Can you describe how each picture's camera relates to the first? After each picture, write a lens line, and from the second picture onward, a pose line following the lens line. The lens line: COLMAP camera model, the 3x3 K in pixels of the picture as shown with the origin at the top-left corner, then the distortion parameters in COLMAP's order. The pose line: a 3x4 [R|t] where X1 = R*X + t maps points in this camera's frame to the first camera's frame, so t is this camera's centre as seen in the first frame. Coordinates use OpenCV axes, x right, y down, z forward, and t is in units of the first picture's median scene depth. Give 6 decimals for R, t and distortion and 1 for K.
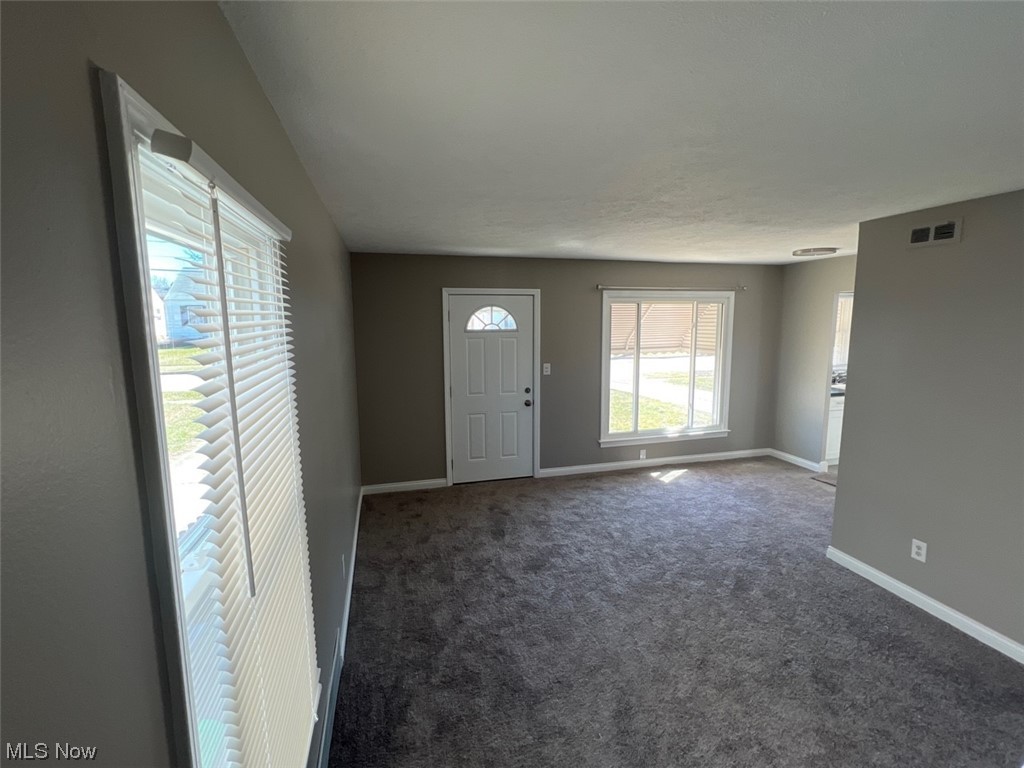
lens RADIAL K [[454.3, 0, 509.3], [0, 454.3, 382.3], [0, 0, 1]] dist [-0.001860, 0.000146]
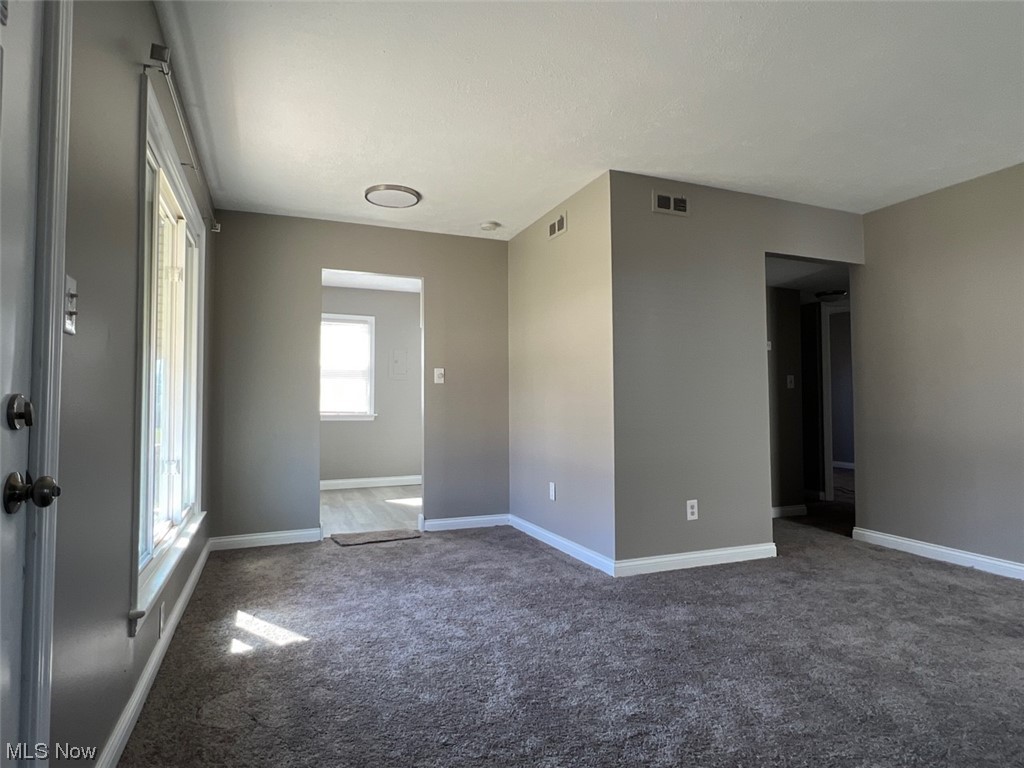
lens RADIAL K [[577.1, 0, 509.0], [0, 577.1, 377.5], [0, 0, 1]] dist [0.002588, -0.000556]
pose [[-0.127290, 0.048970, 0.990656, -0.274365], [0.140382, 0.989616, -0.030881, 0.052344], [-0.981881, 0.135140, -0.132843, 1.279569]]
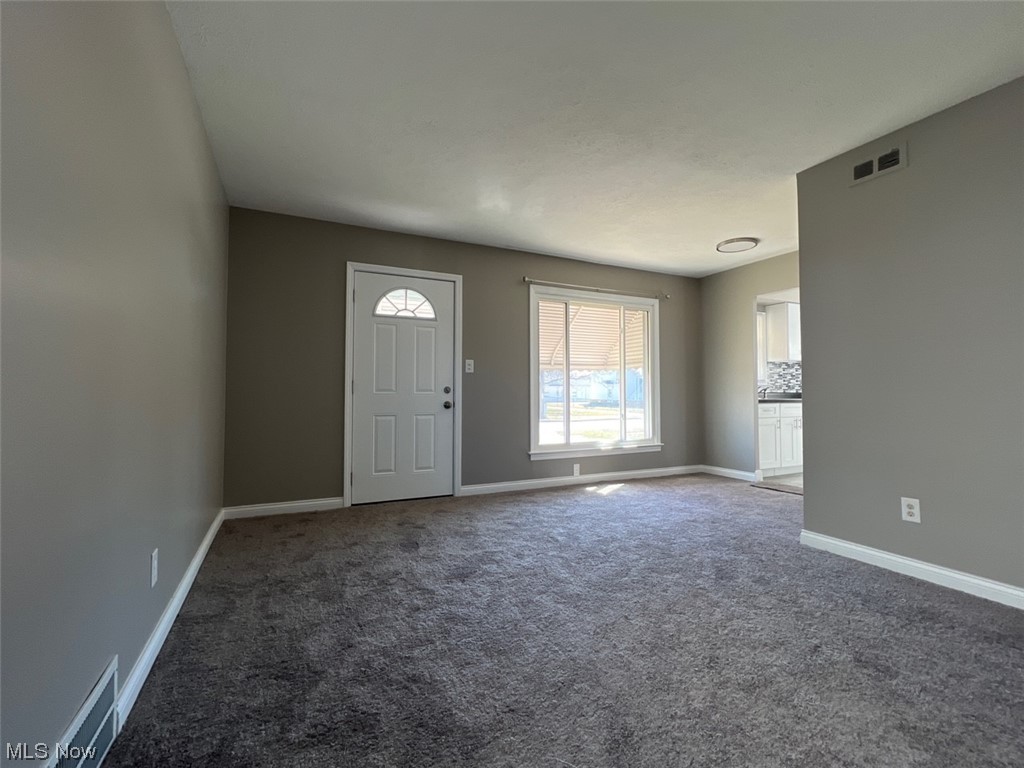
lens RADIAL K [[454.3, 0, 507.4], [0, 454.3, 380.7], [0, 0, 1]] dist [-0.001860, 0.000146]
pose [[0.982568, 0.013961, 0.185380, -0.010608], [0.016444, 0.986741, -0.161470, 0.213380], [-0.185176, 0.161704, 0.969310, 0.223331]]
